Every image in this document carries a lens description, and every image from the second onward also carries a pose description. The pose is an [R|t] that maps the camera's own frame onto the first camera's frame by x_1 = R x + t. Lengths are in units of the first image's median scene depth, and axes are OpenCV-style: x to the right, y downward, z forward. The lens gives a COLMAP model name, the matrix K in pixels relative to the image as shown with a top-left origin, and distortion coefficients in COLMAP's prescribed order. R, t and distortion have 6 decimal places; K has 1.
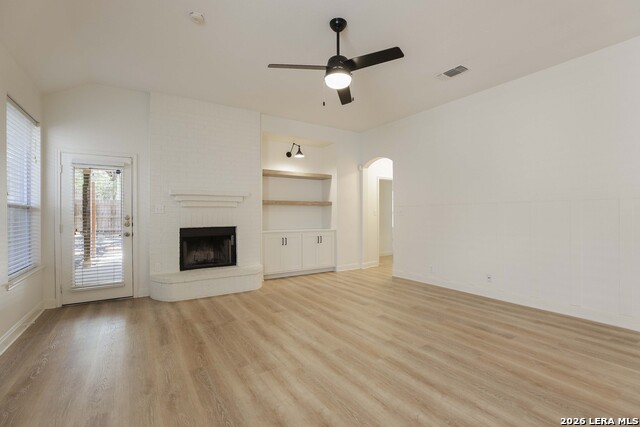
lens RADIAL K [[293.4, 0, 320.0], [0, 293.4, 213.5], [0, 0, 1]] dist [-0.044869, 0.013732]
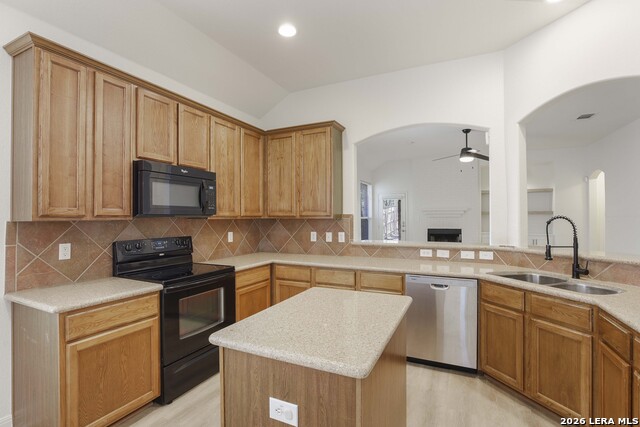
lens RADIAL K [[315.7, 0, 320.0], [0, 315.7, 213.5], [0, 0, 1]] dist [-0.014644, -0.000164]
pose [[0.537517, -0.004938, -0.843239, 1.044328], [0.001650, 0.999987, -0.004805, -0.045228], [0.843252, 0.001191, 0.537518, -0.817149]]
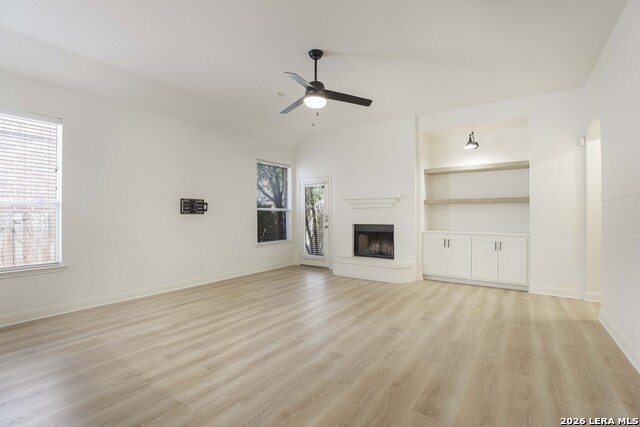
lens RADIAL K [[293.4, 0, 320.0], [0, 293.4, 213.5], [0, 0, 1]] dist [-0.044869, 0.013732]
pose [[0.381210, 0.001593, -0.924487, 0.882555], [0.002123, 0.999994, 0.002599, -0.002798], [0.924486, -0.002954, 0.381204, 0.421720]]
